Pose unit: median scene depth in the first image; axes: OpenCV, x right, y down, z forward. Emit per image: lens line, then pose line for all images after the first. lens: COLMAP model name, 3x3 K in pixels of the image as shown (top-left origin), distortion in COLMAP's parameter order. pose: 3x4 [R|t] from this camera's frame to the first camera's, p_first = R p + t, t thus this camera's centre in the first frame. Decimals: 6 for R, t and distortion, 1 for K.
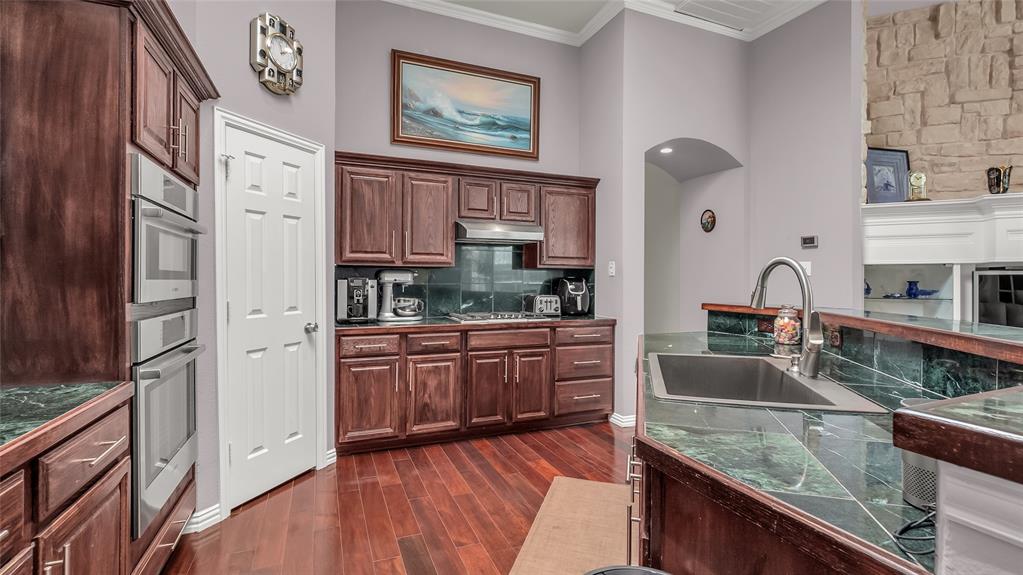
lens RADIAL K [[456.4, 0, 506.9], [0, 456.4, 283.5], [0, 0, 1]] dist [-0.000938, -0.000859]
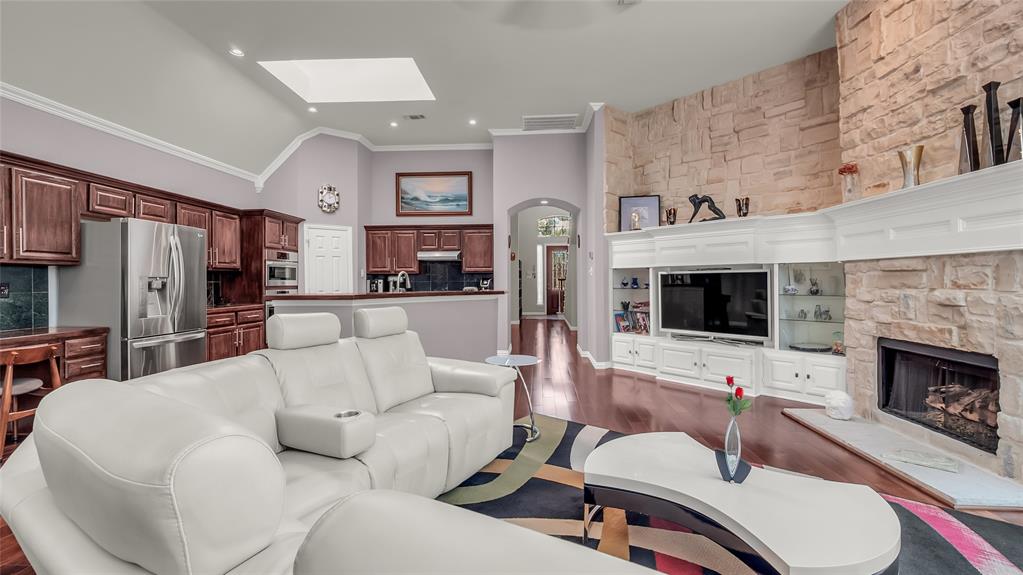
lens RADIAL K [[435.3, 0, 510.0], [0, 435.3, 278.8], [0, 0, 1]] dist [-0.003015, -0.000914]
pose [[0.896935, -0.008365, -0.442084, 1.116781], [0.005233, 0.999952, -0.008305, 0.007631], [0.442132, 0.005135, 0.896935, -0.595286]]
